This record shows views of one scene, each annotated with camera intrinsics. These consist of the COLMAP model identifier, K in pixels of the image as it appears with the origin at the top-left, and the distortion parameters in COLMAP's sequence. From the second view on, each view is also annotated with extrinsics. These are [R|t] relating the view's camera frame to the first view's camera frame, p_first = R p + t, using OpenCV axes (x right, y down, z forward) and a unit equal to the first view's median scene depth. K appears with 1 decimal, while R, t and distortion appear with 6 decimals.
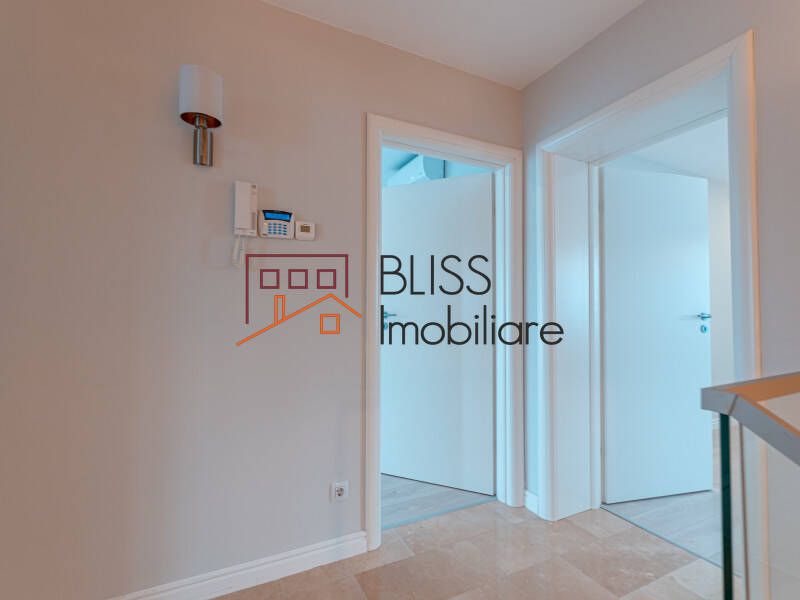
lens RADIAL K [[390.8, 0, 400.0], [0, 390.8, 300.0], [0, 0, 1]] dist [0.000452, 0.000011]
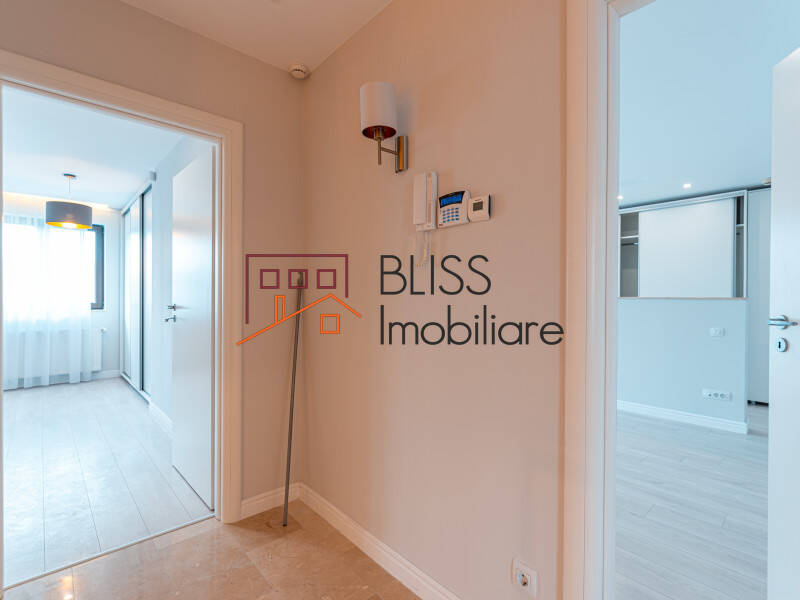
lens RADIAL K [[390.8, 0, 400.0], [0, 390.8, 300.0], [0, 0, 1]] dist [0.000452, 0.000011]
pose [[0.294573, -0.004089, -0.955620, 0.460728], [0.018271, 0.999832, 0.001354, -0.000826], [0.955454, -0.017859, 0.294598, 0.638595]]
